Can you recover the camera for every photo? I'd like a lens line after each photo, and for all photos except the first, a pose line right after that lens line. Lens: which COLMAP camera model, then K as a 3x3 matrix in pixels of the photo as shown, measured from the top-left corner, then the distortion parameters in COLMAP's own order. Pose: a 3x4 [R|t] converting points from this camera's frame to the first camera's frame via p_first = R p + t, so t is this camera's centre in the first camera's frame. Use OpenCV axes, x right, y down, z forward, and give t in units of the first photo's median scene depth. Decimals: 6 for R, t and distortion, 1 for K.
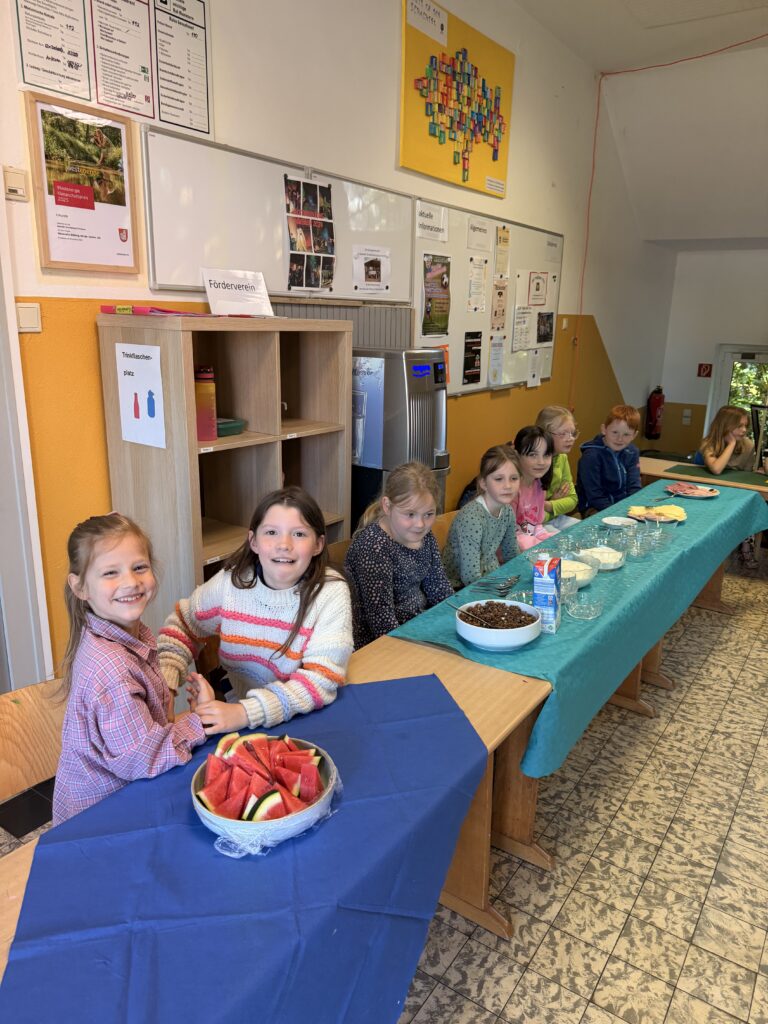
lens RADIAL K [[742.5, 0, 377.9], [0, 742.5, 512.9], [0, 0, 1]] dist [0.044840, -0.044549]
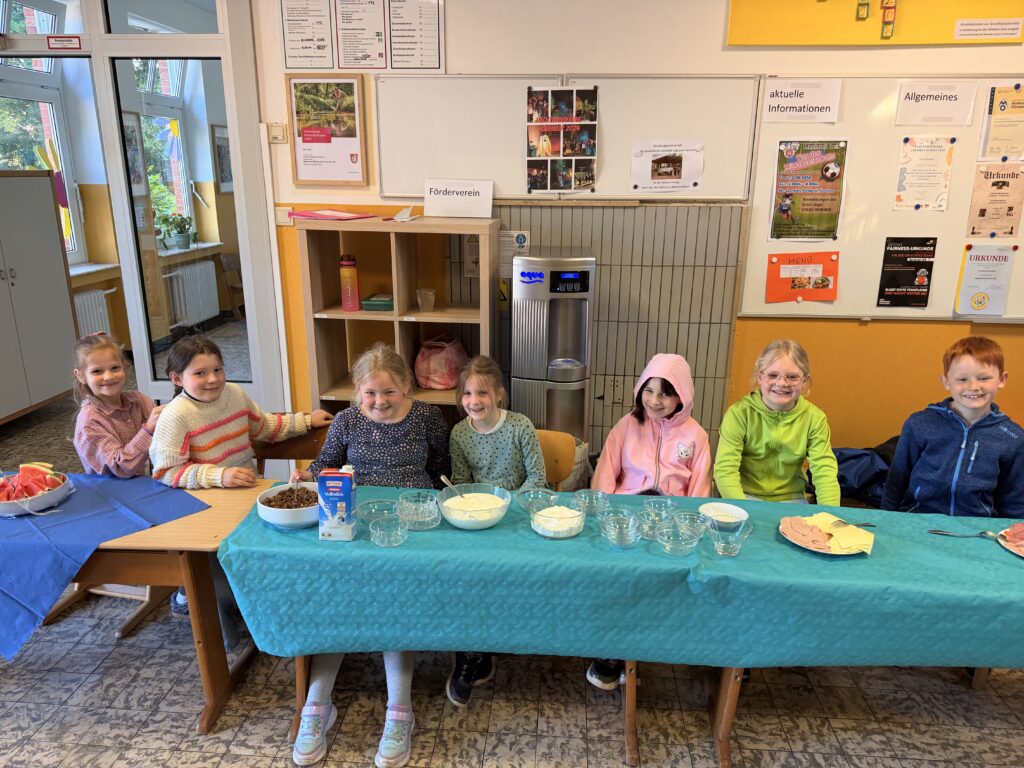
lens RADIAL K [[742.5, 0, 516.2], [0, 742.5, 384.6], [0, 0, 1]] dist [0.044840, -0.044549]
pose [[0.500847, 0.228514, -0.834825, 0.829067], [-0.220538, 0.966376, 0.132213, -0.166571], [0.836968, 0.117893, 0.534403, 0.435053]]
